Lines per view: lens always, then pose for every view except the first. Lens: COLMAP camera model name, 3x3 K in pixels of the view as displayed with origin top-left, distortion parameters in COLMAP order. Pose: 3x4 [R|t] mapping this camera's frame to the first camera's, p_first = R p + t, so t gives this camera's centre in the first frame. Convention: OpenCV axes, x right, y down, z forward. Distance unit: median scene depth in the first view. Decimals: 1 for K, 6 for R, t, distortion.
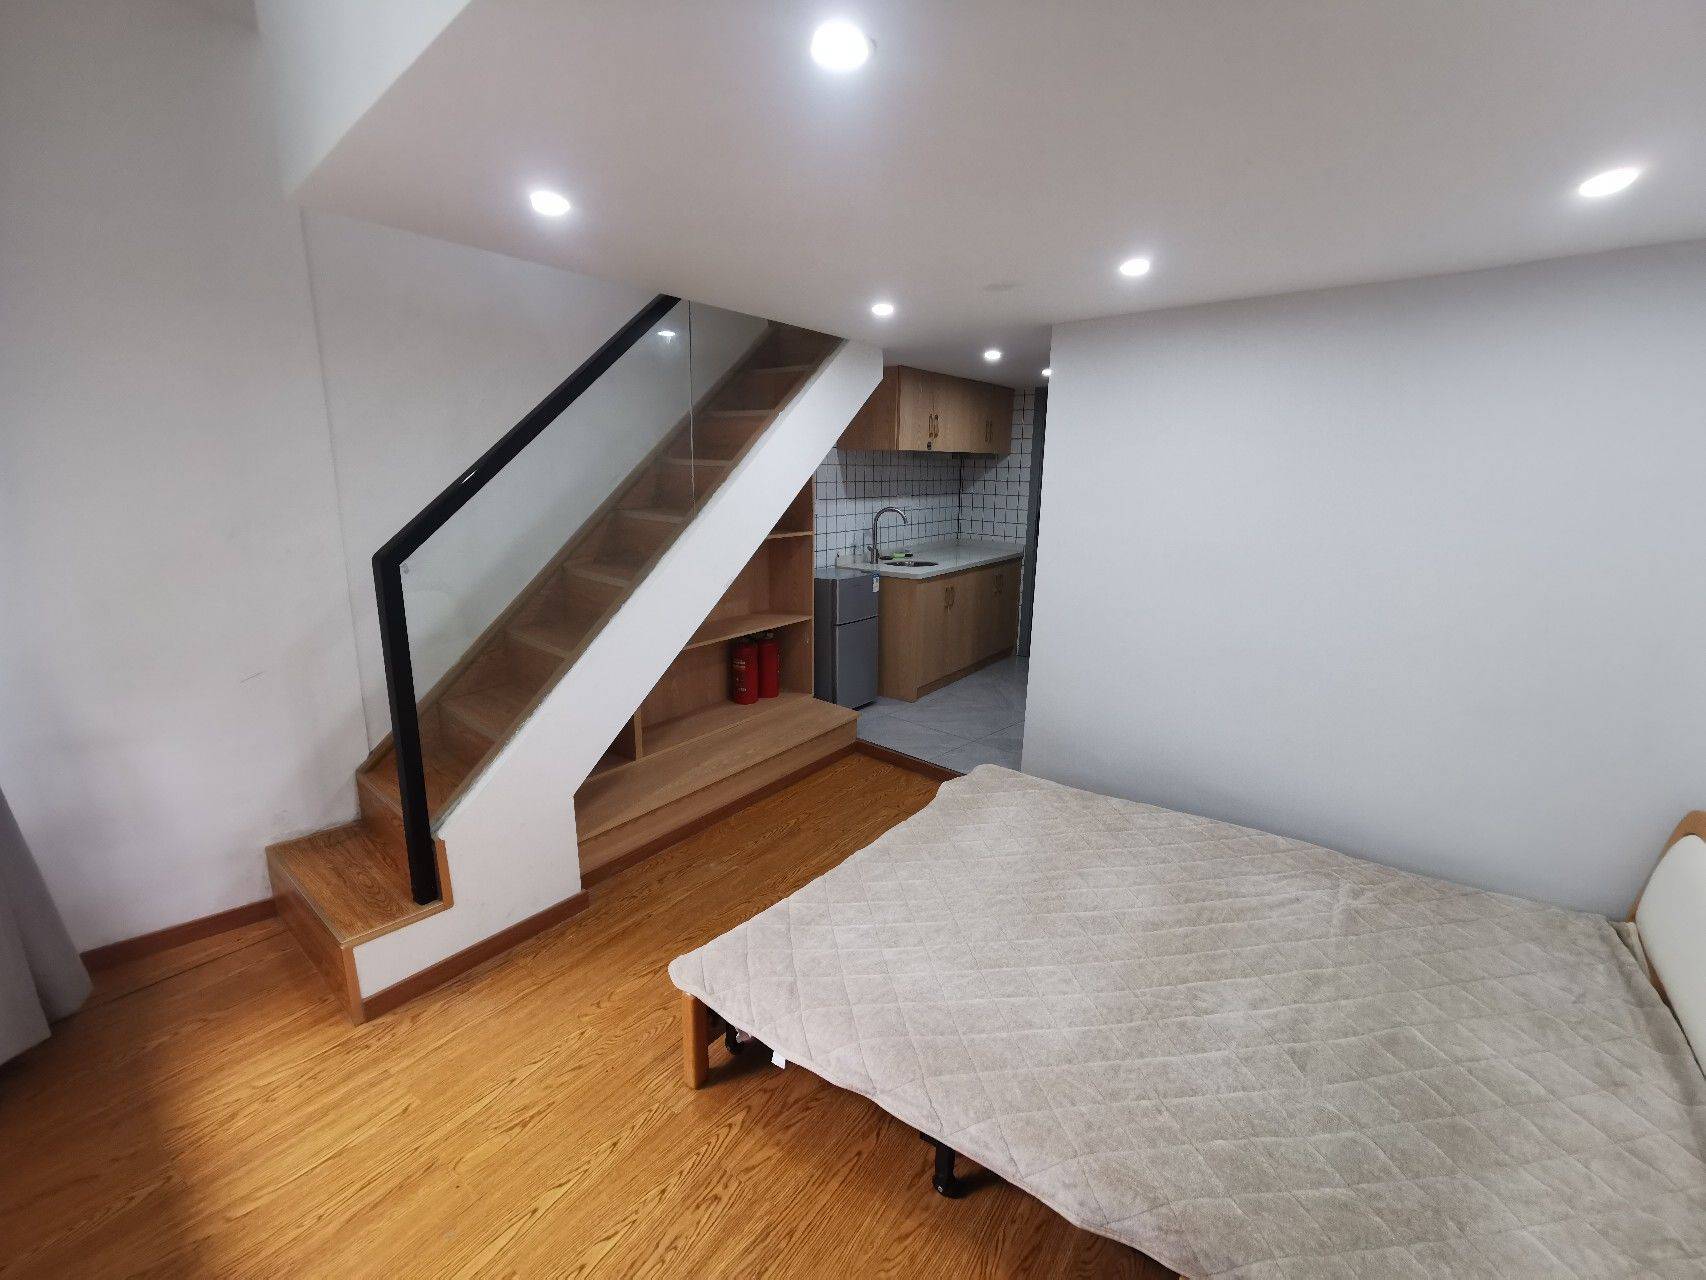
lens RADIAL K [[781.4, 0, 853.3], [0, 781.4, 634.3], [0, 0, 1]] dist [-0.001847, 0.007150]
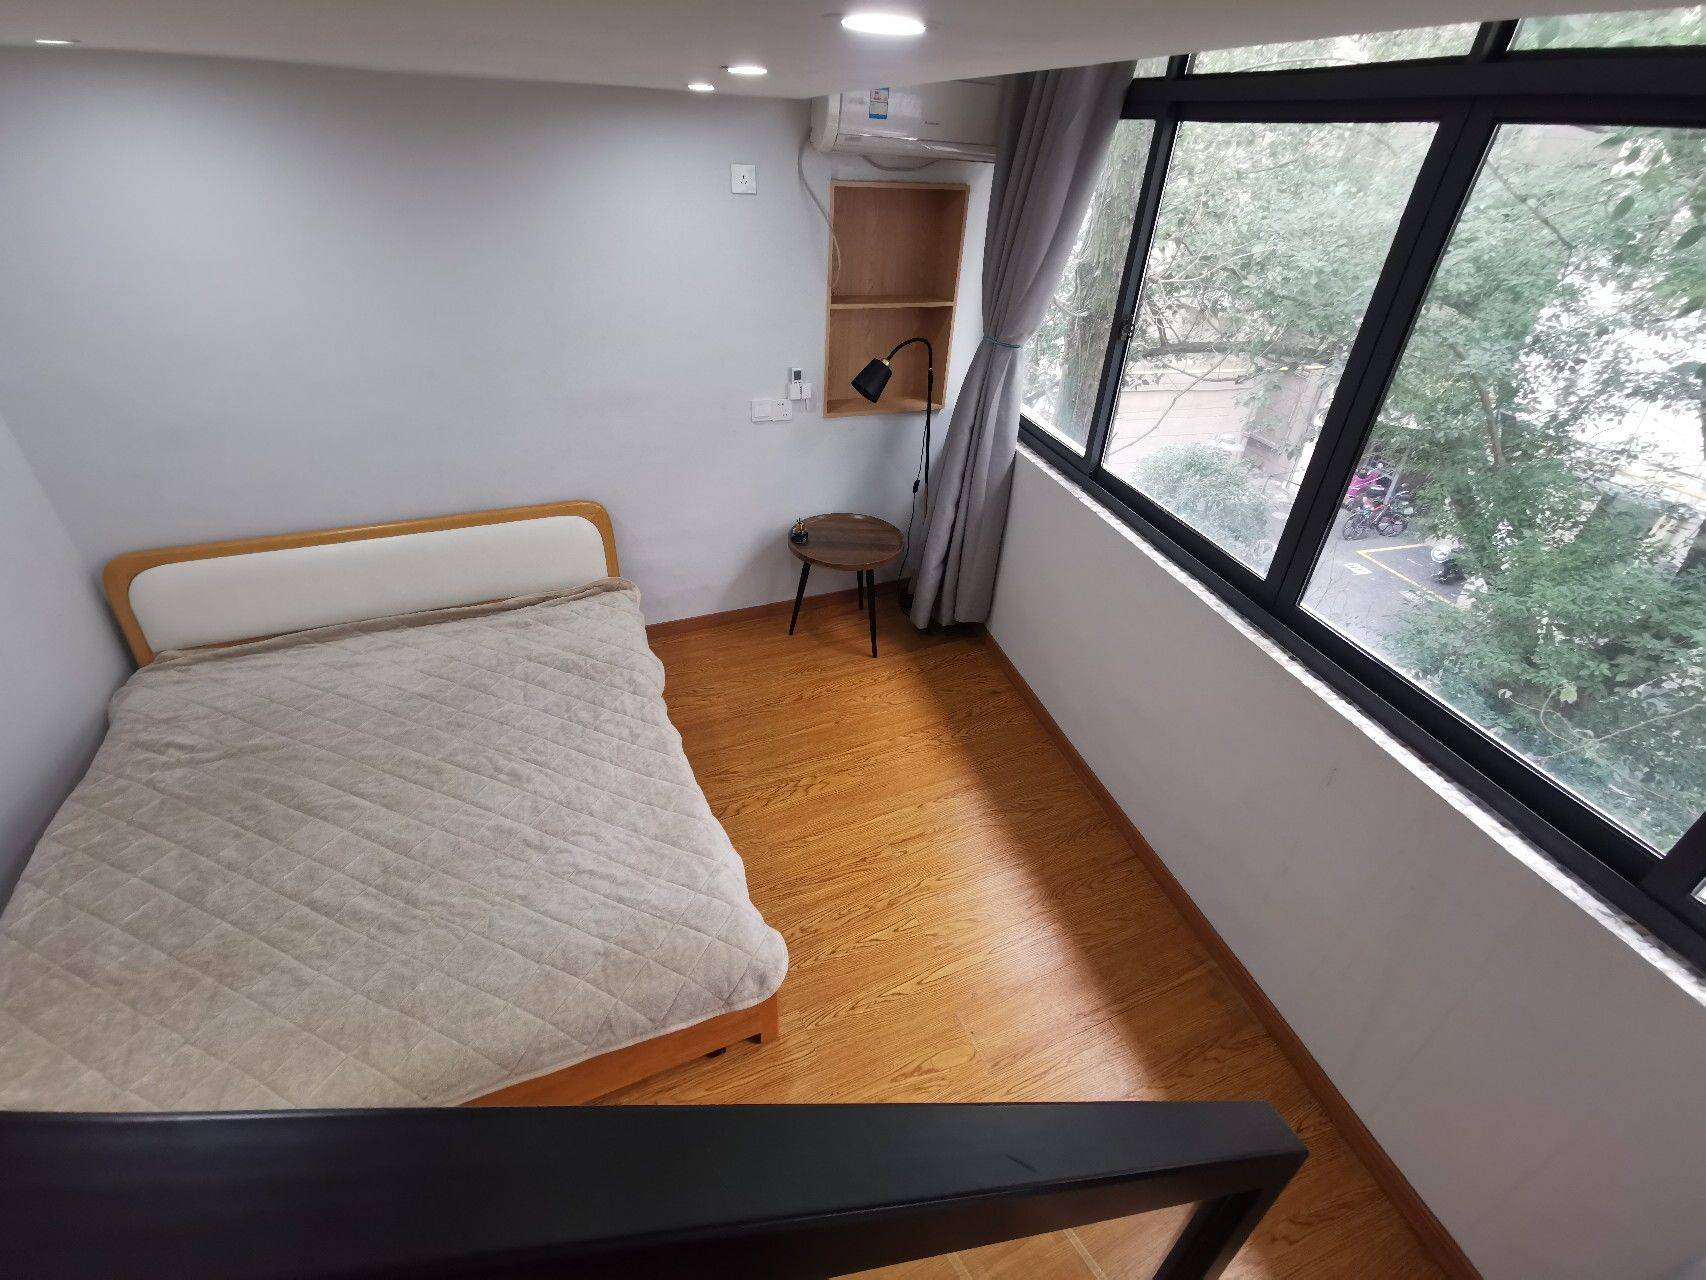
lens RADIAL K [[781.4, 0, 853.3], [0, 781.4, 634.3], [0, 0, 1]] dist [-0.001847, 0.007150]
pose [[-0.856891, -0.318477, 0.405352, -0.578099], [0.055490, 0.724777, 0.686745, -0.553182], [-0.512502, 0.610959, -0.603383, 1.306198]]
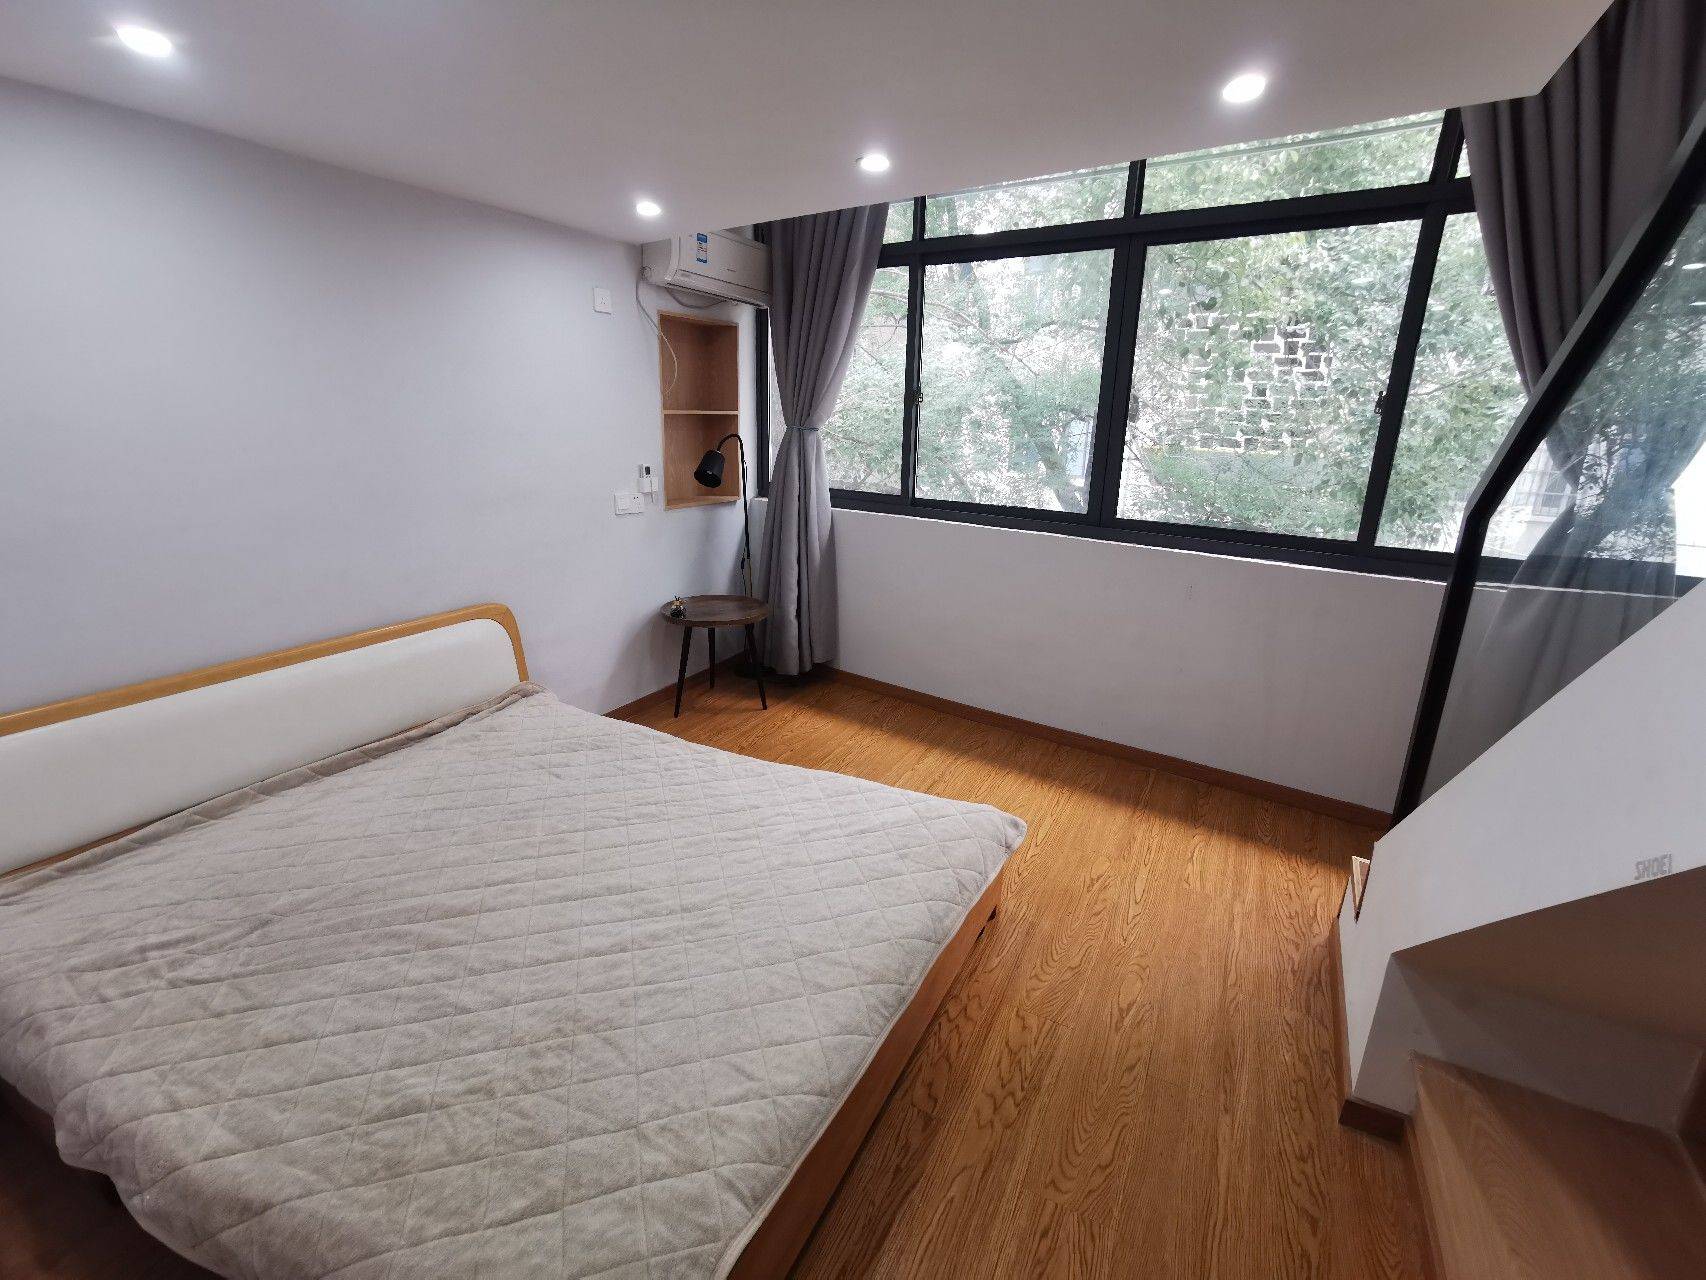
lens RADIAL K [[781.4, 0, 853.3], [0, 781.4, 634.3], [0, 0, 1]] dist [-0.001847, 0.007150]
pose [[-0.990855, 0.008638, -0.134657, 0.172507], [-0.056374, 0.880178, 0.471283, -0.365922], [0.122593, 0.474564, -0.871642, 1.899579]]
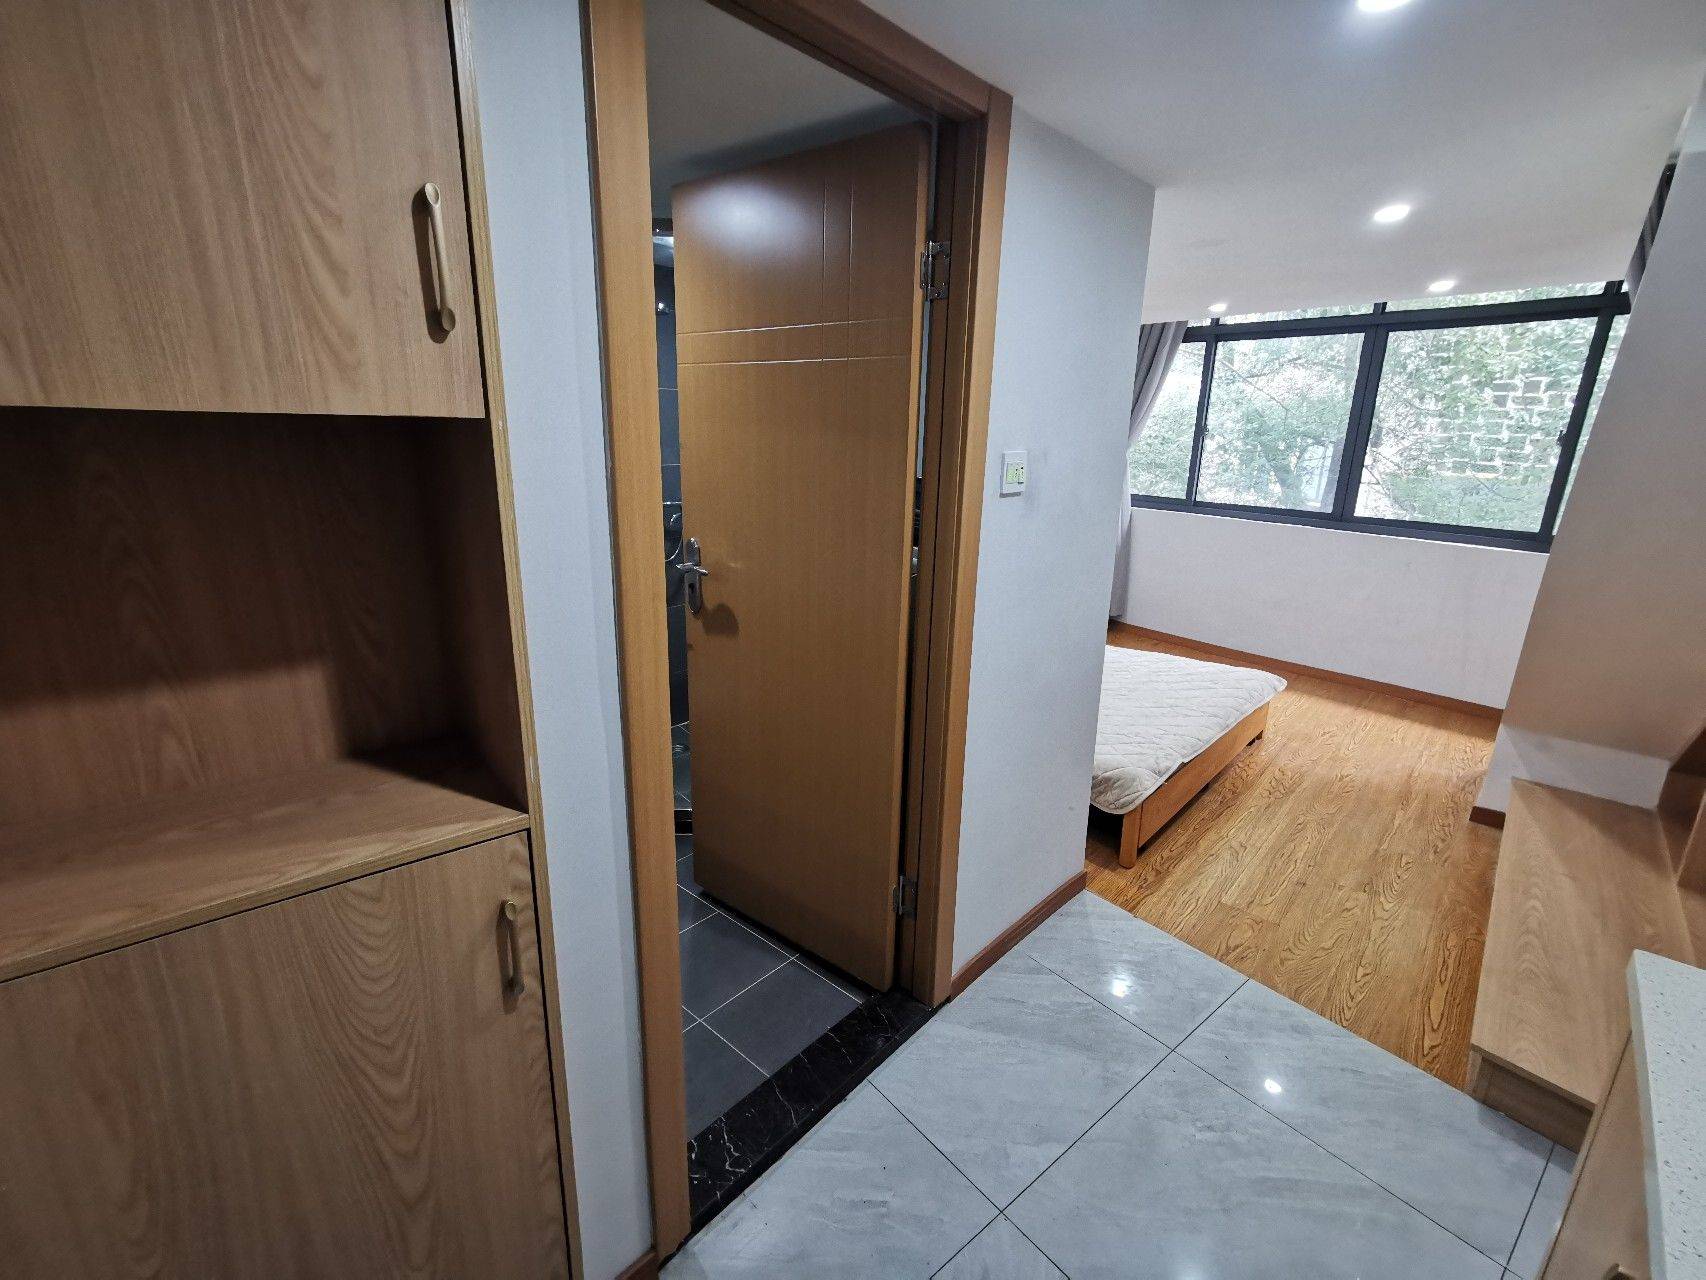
lens RADIAL K [[781.4, 0, 853.3], [0, 781.4, 634.3], [0, 0, 1]] dist [-0.001847, 0.007150]
pose [[-0.993052, -0.059818, 0.101337, 0.682091], [-0.006857, 0.889112, 0.457639, -0.610542], [-0.117475, 0.453765, -0.883344, 2.921053]]
